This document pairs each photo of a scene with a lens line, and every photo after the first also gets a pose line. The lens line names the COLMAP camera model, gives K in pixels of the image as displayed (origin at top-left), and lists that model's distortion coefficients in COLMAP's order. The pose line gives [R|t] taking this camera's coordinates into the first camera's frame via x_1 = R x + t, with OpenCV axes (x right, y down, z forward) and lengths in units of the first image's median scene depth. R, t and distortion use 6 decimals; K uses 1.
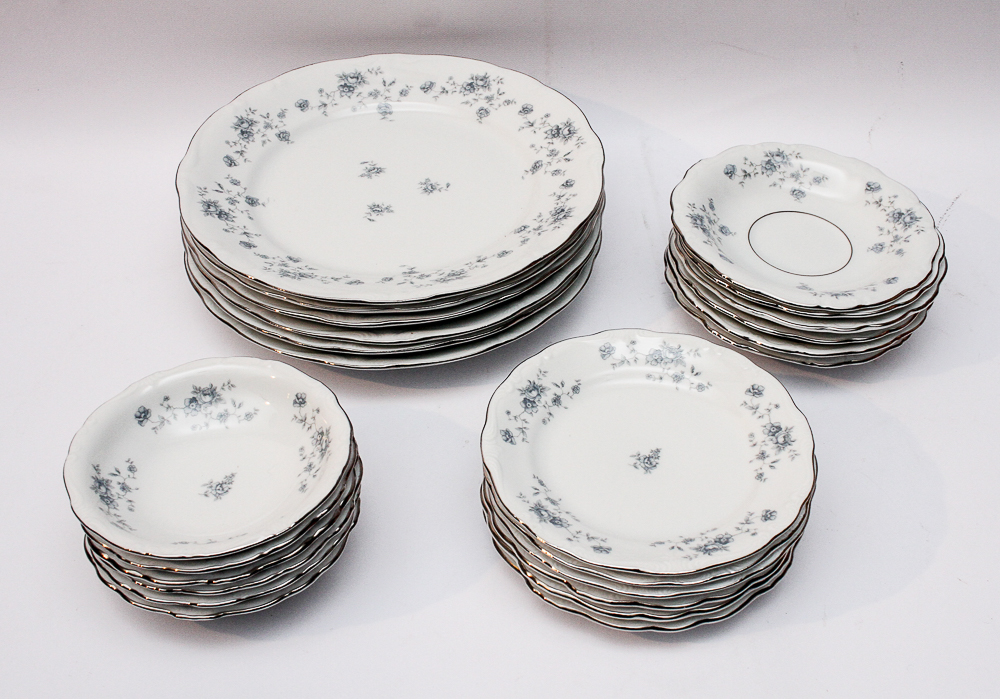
lens RADIAL K [[1353.0, 0, 500.0], [0, 1353.0, 349.5], [0, 0, 1]] dist [-0.090765, 0.010497]
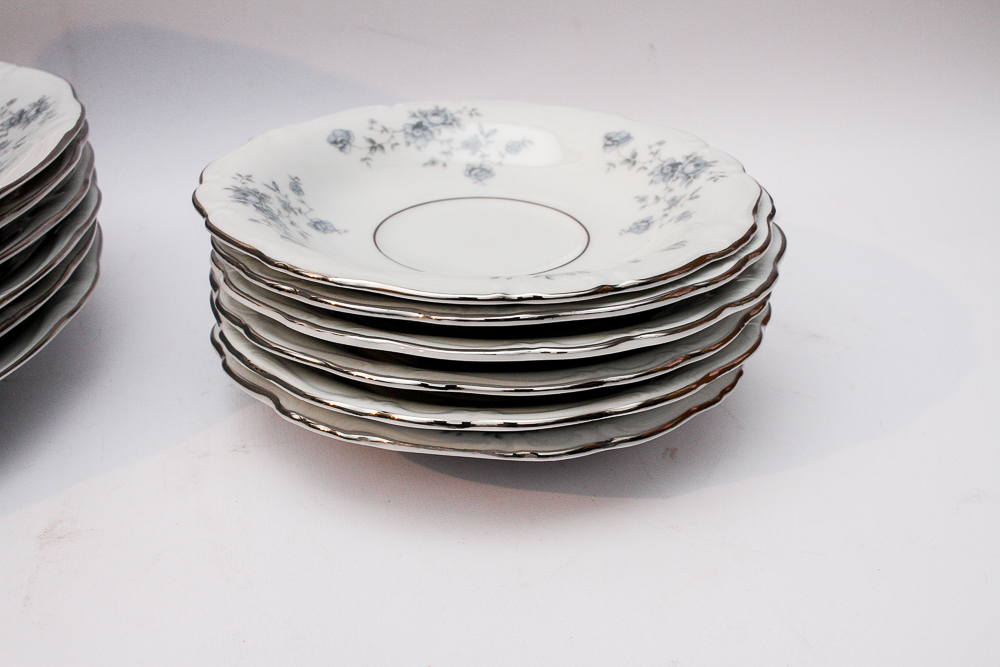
lens RADIAL K [[1175.8, 0, 500.0], [0, 1175.8, 333.5], [0, 0, 1]] dist [-0.092035, 0.017436]
pose [[0.987679, -0.099525, 0.120766, 0.179529], [0.128621, 0.955858, -0.264183, 0.069123], [-0.089142, 0.276461, 0.956882, 0.620202]]
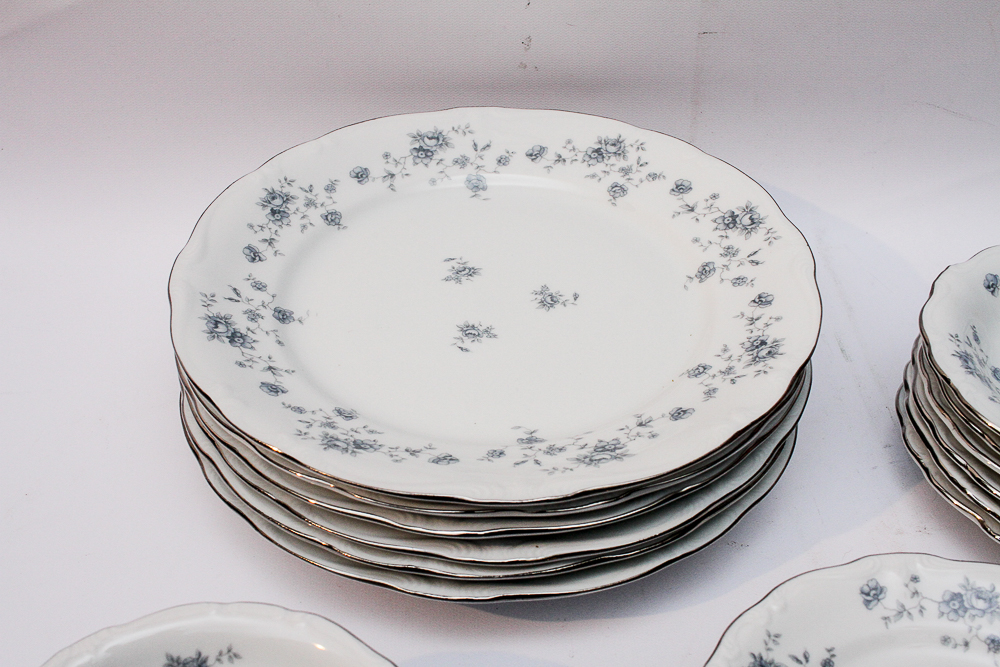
lens RADIAL K [[1175.8, 0, 500.0], [0, 1175.8, 333.5], [0, 0, 1]] dist [-0.092035, 0.017436]
pose [[0.999770, 0.019011, -0.009957, -0.074386], [-0.019540, 0.998237, -0.056045, -0.074098], [0.008874, 0.056227, 0.998379, 0.443232]]
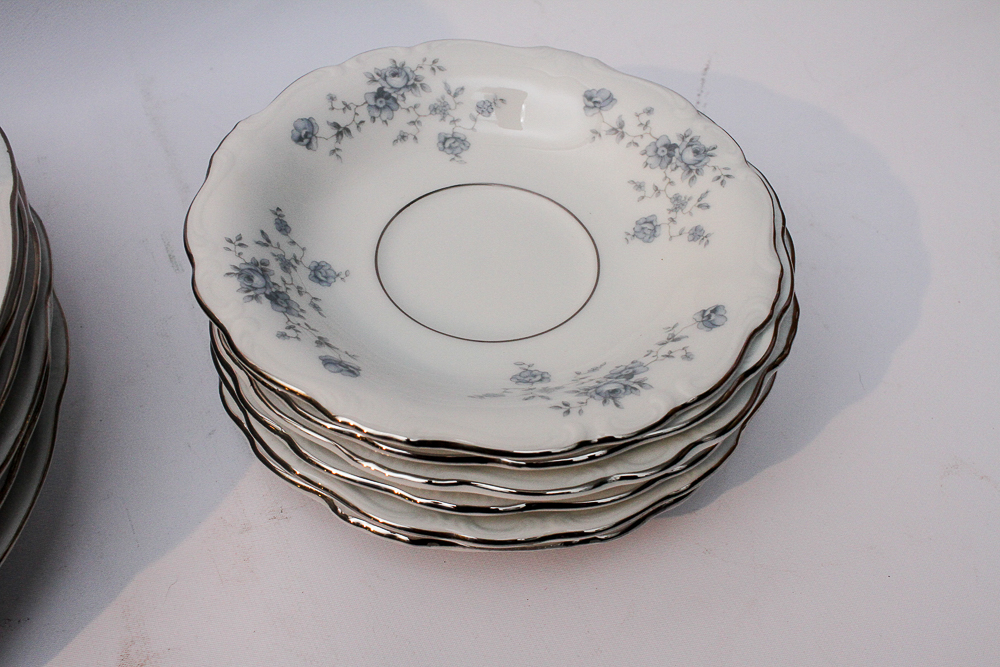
lens RADIAL K [[1175.8, 0, 500.0], [0, 1175.8, 333.5], [0, 0, 1]] dist [-0.092035, 0.017436]
pose [[0.936828, -0.261686, 0.232107, 0.129181], [0.231957, 0.961441, 0.147739, -0.116313], [-0.261819, -0.084568, 0.961405, 0.622275]]
